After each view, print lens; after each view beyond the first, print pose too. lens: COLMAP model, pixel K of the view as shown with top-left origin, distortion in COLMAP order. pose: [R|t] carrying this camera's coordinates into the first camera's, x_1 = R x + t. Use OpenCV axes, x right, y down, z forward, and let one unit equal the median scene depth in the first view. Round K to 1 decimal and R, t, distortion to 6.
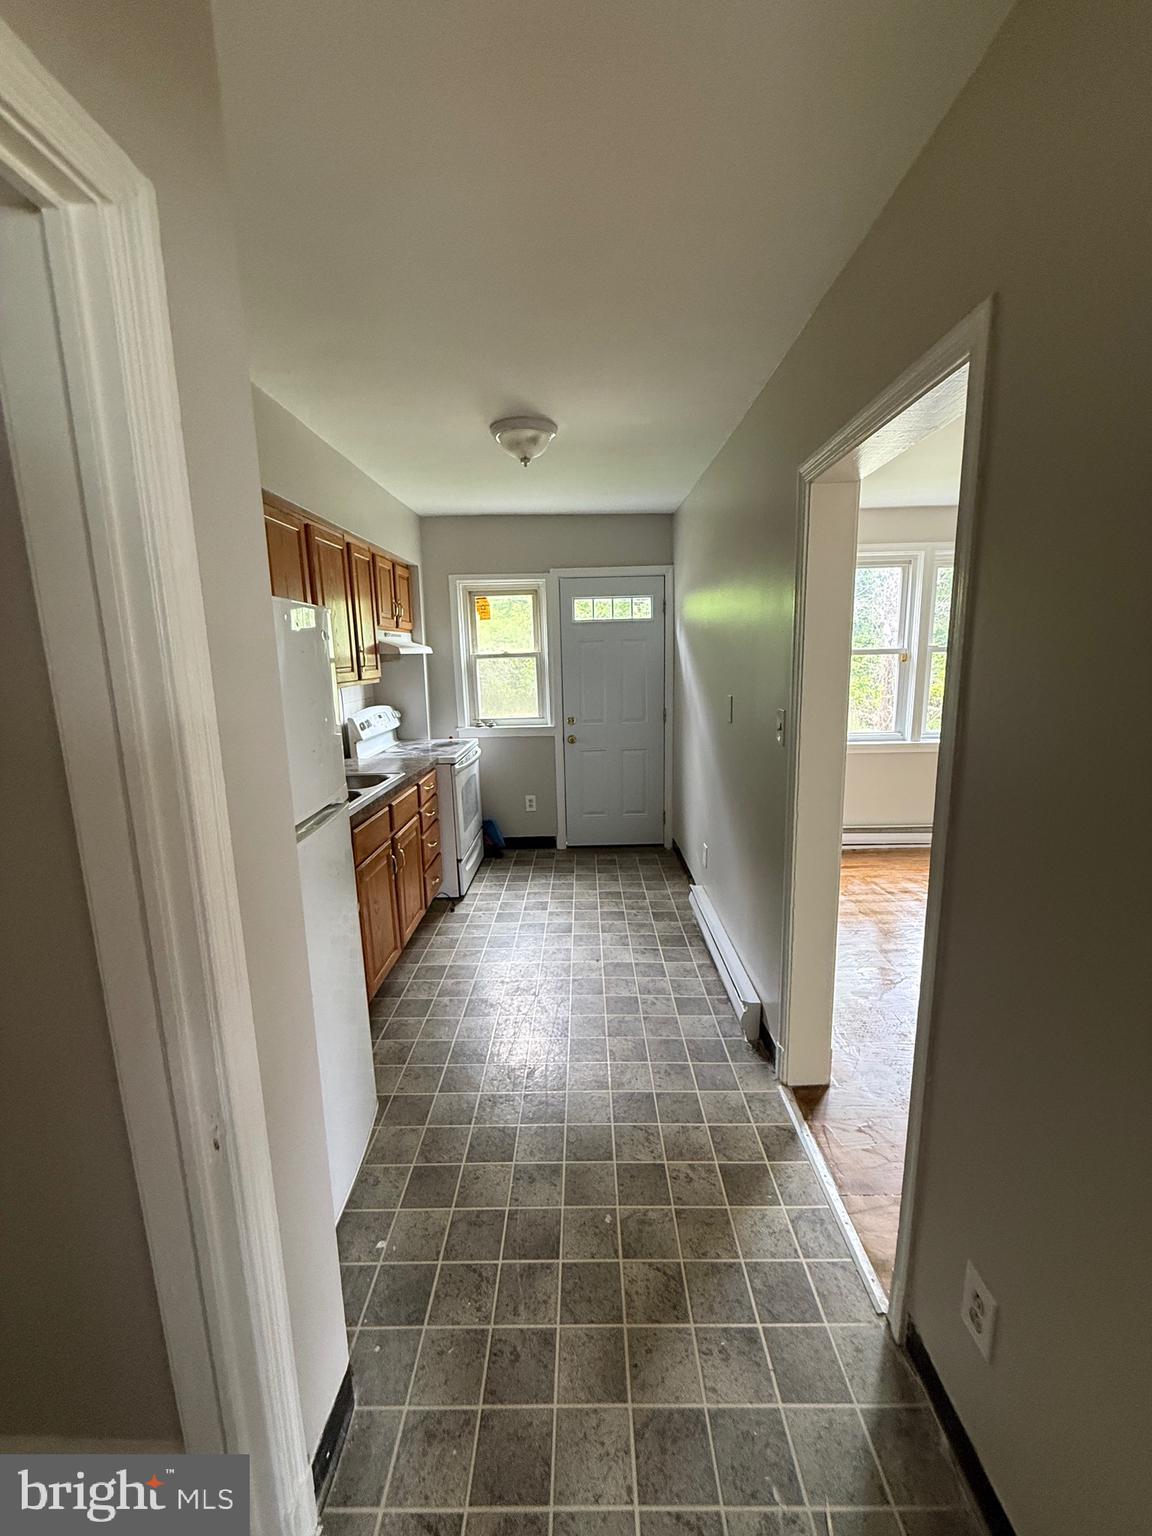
lens RADIAL K [[615.6, 0, 577.2], [0, 615.6, 758.3], [0, 0, 1]] dist [-0.001930, 0.002263]
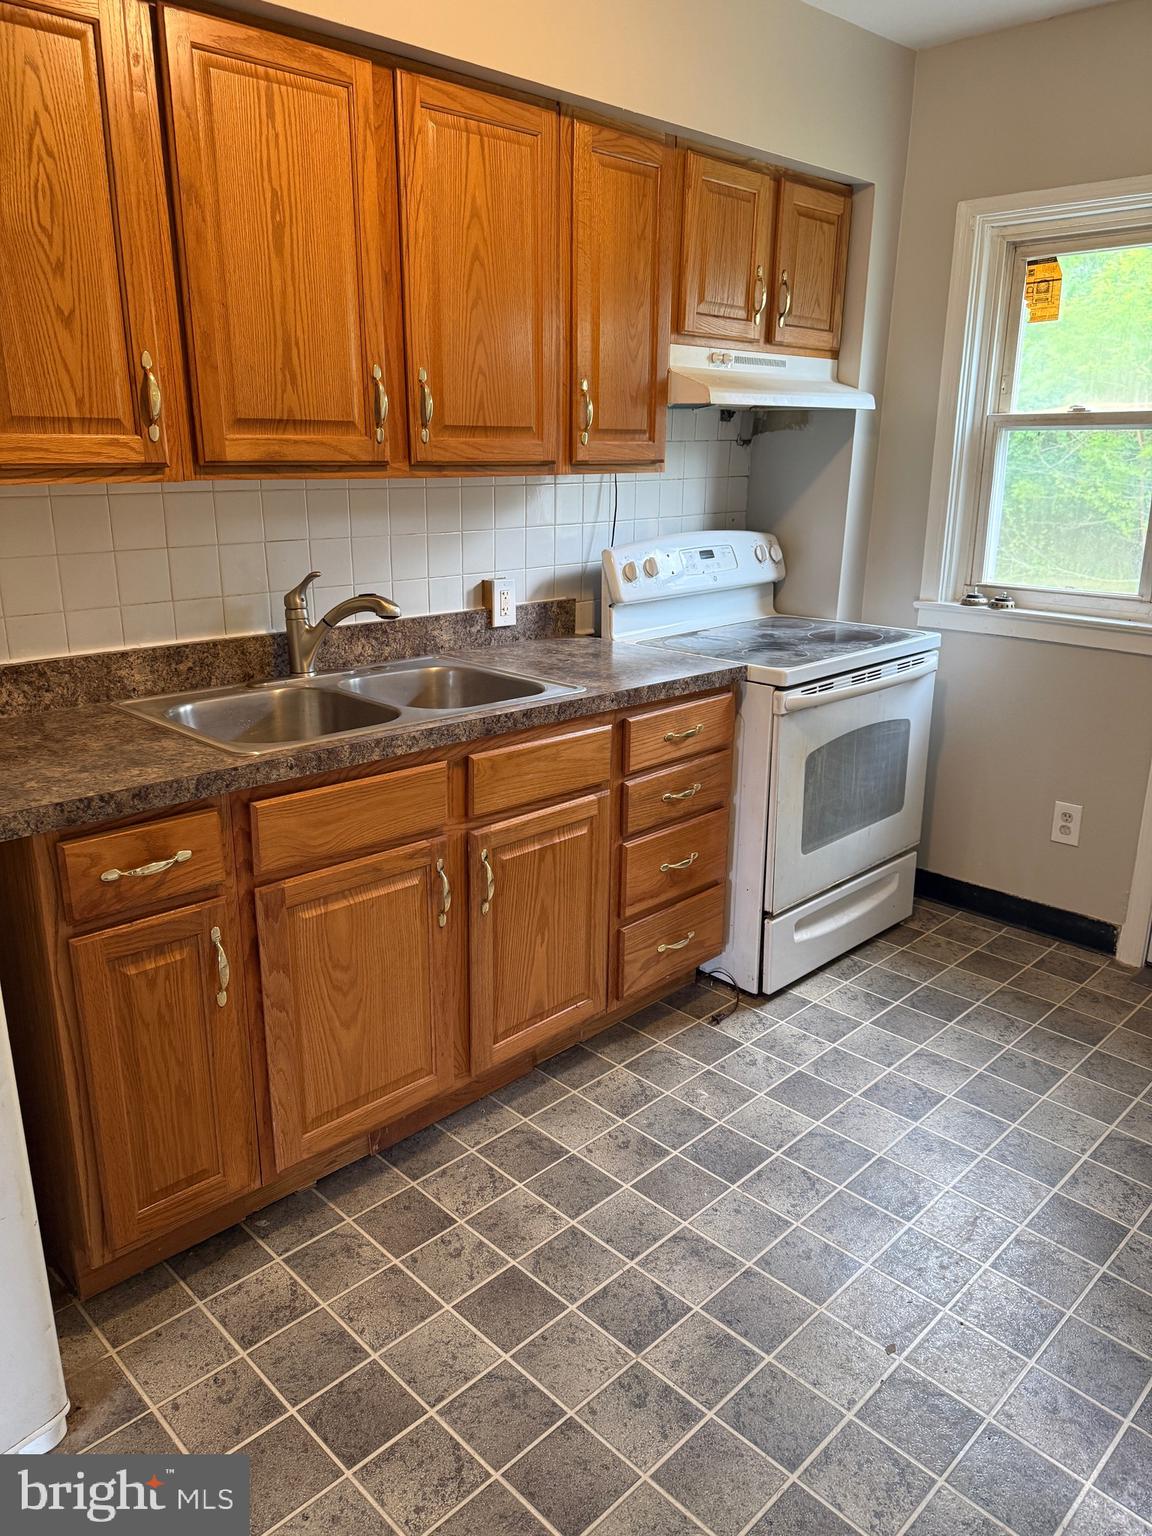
lens RADIAL K [[1084.6, 0, 570.8], [0, 1084.6, 769.0], [0, 0, 1]] dist [0.068931, -0.091560]
pose [[0.705699, 0.230862, -0.669844, 0.189512], [-0.143438, 0.972400, 0.184023, -0.049099], [0.693840, -0.033784, 0.719336, 0.372056]]
